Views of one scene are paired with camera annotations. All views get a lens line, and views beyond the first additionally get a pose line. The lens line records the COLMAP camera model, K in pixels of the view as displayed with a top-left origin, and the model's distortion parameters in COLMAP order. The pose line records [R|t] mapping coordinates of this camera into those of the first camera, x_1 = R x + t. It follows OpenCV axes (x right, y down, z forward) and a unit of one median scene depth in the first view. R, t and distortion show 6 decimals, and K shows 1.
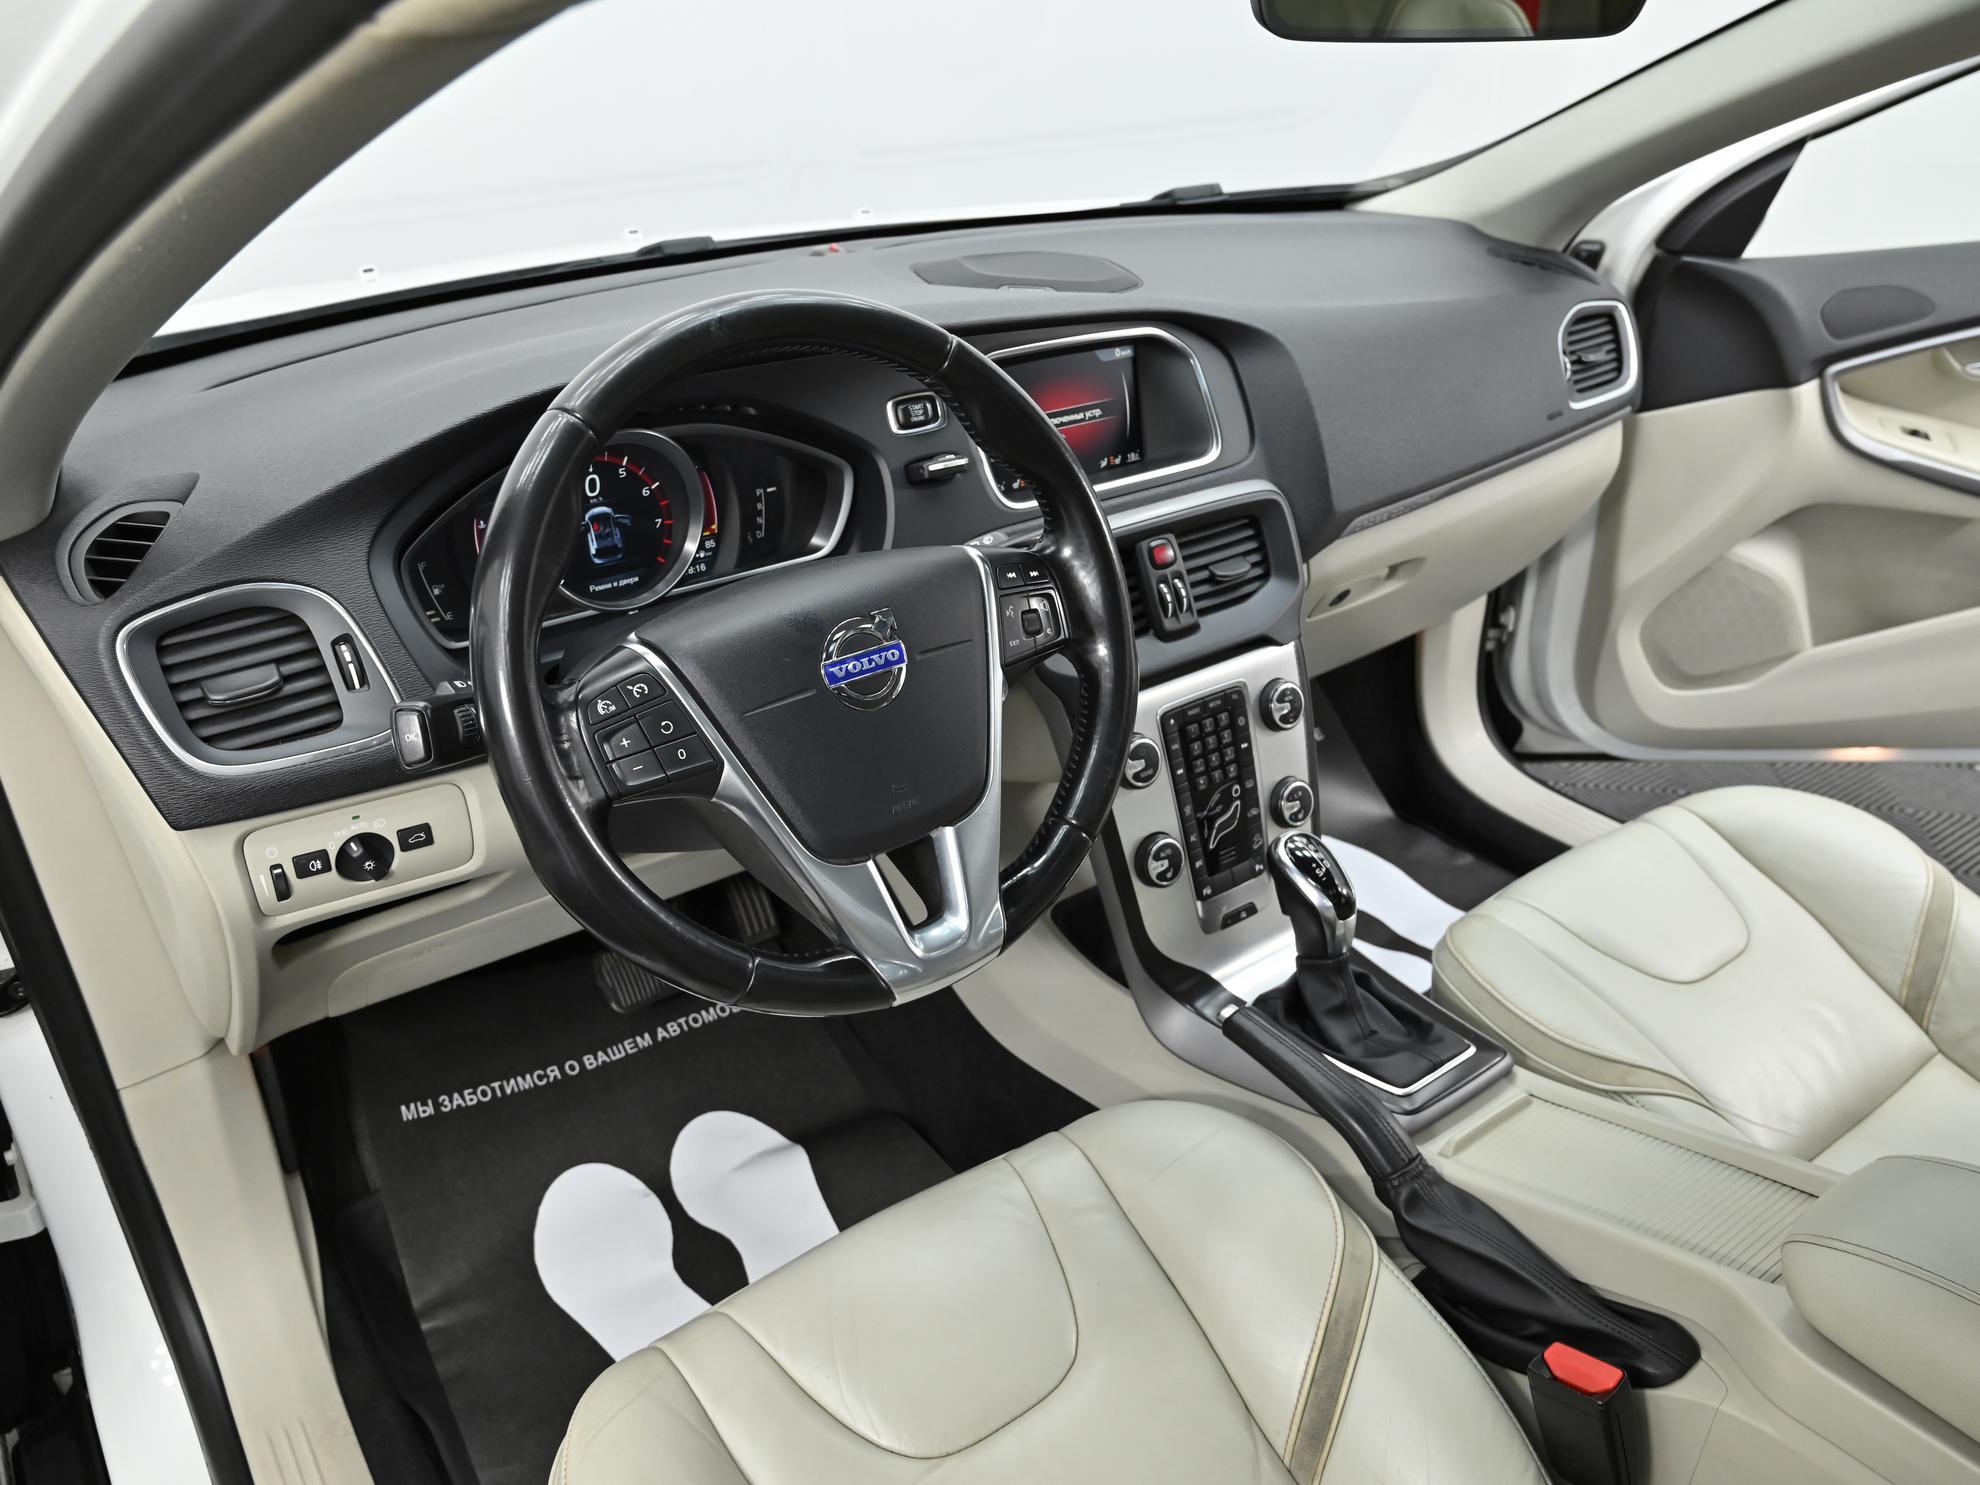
lens RADIAL K [[1450.5, 0, 990.0], [0, 1450.5, 742.5], [0, 0, 1]] dist [-0.004107, -0.001380]
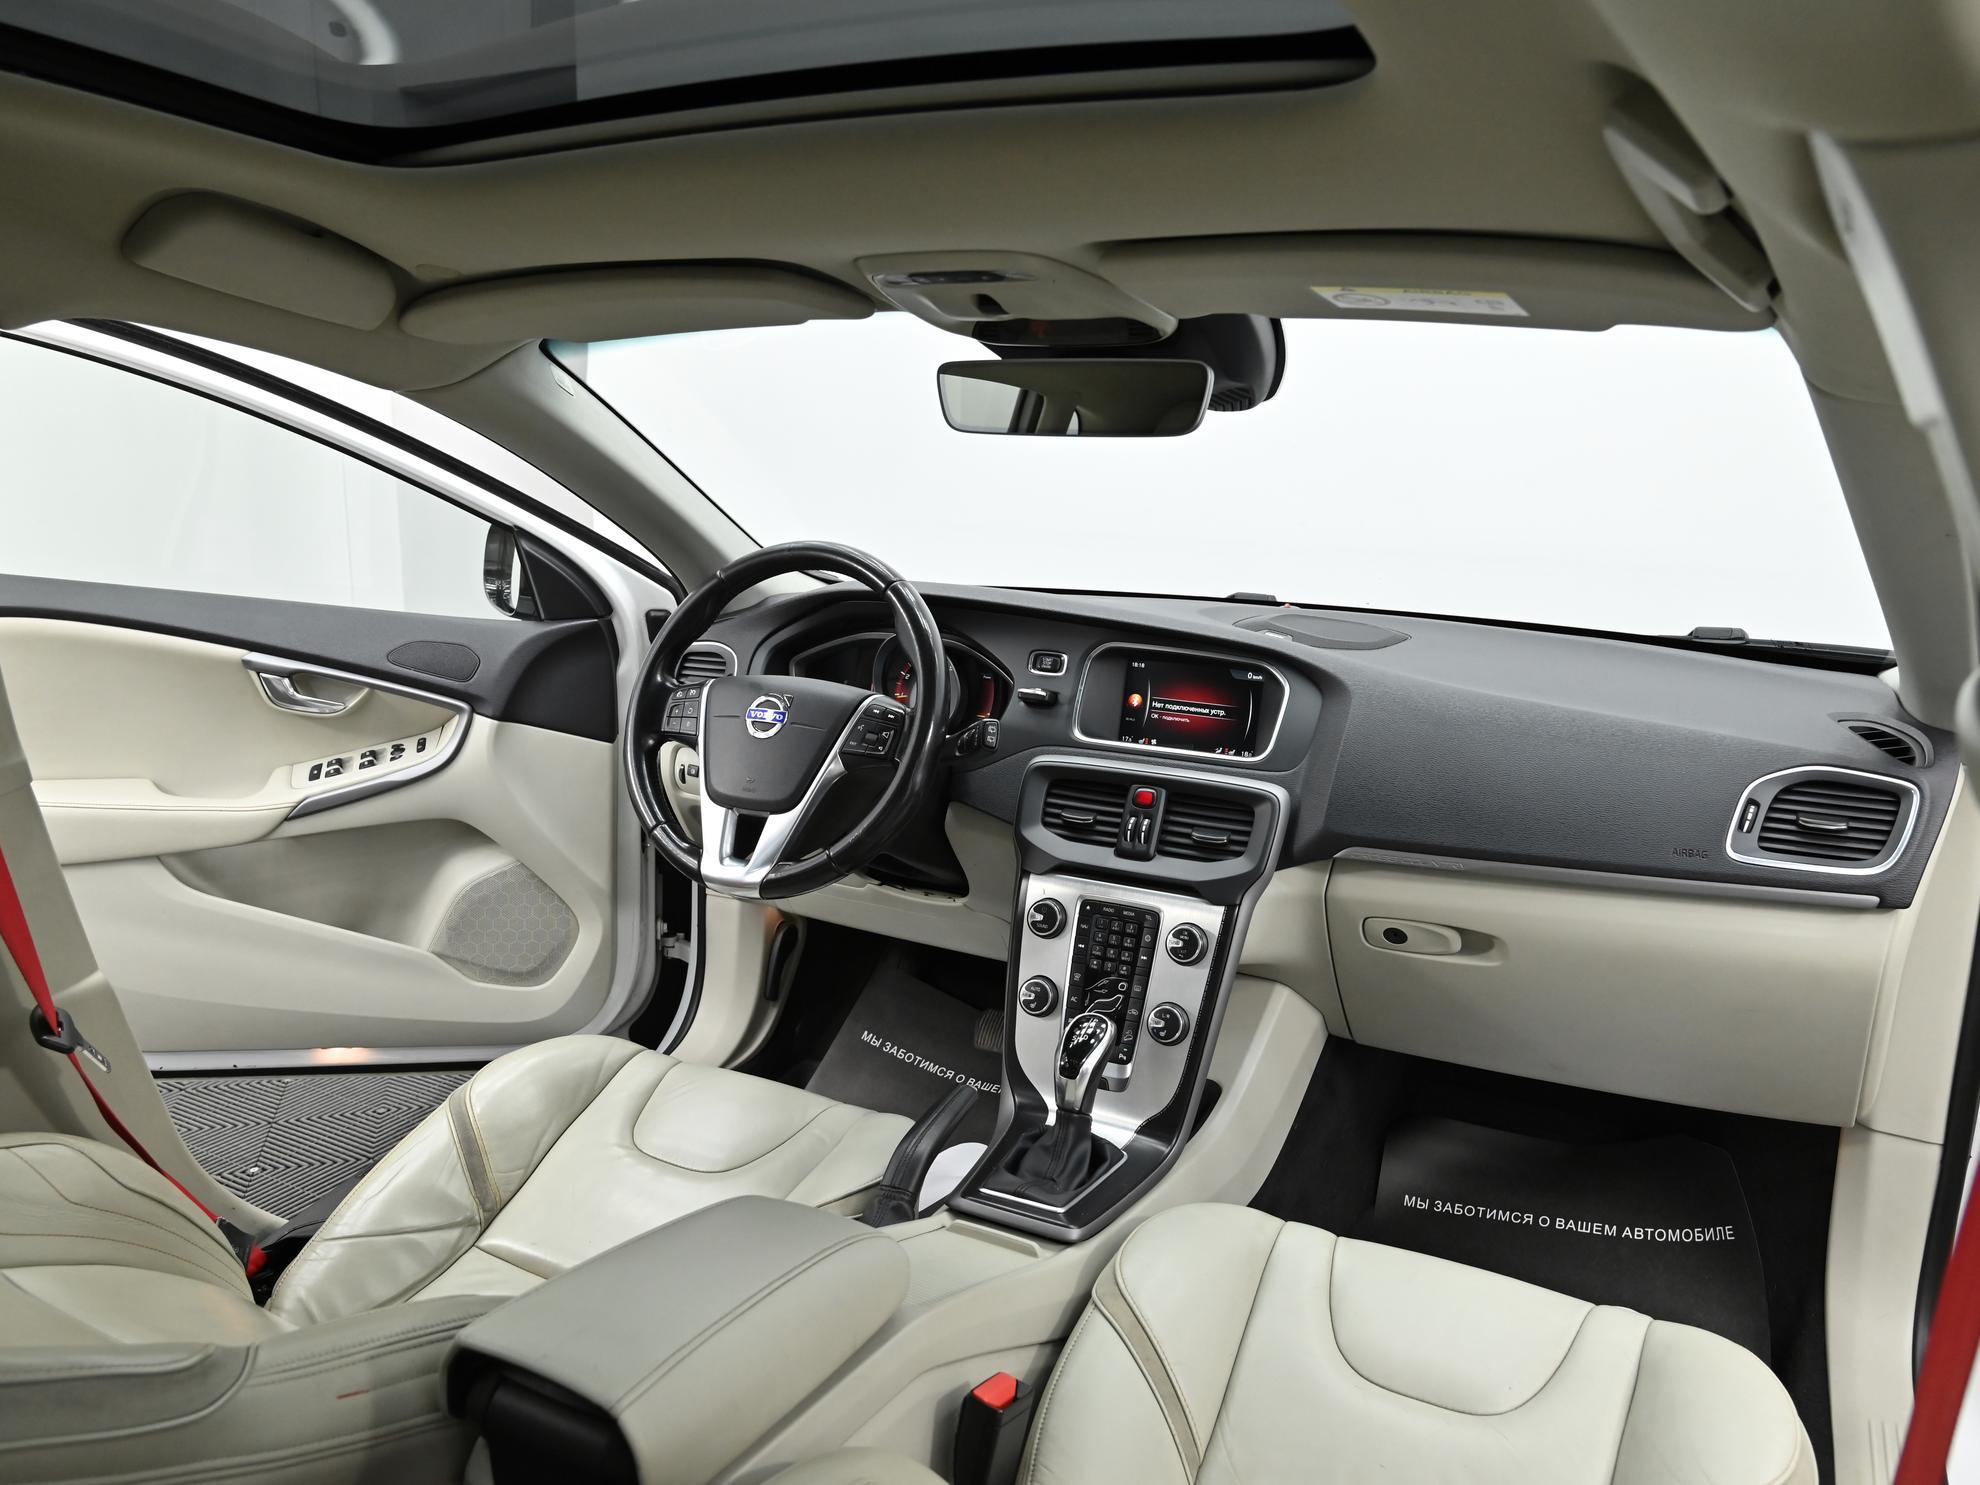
lens RADIAL K [[1450.5, 0, 990.0], [0, 1450.5, 742.5], [0, 0, 1]] dist [-0.004107, -0.001380]
pose [[0.426946, 0.188010, -0.884516, 1.186497], [-0.455583, 0.889661, -0.030801, -0.064161], [0.781128, 0.416120, 0.465492, 0.218393]]
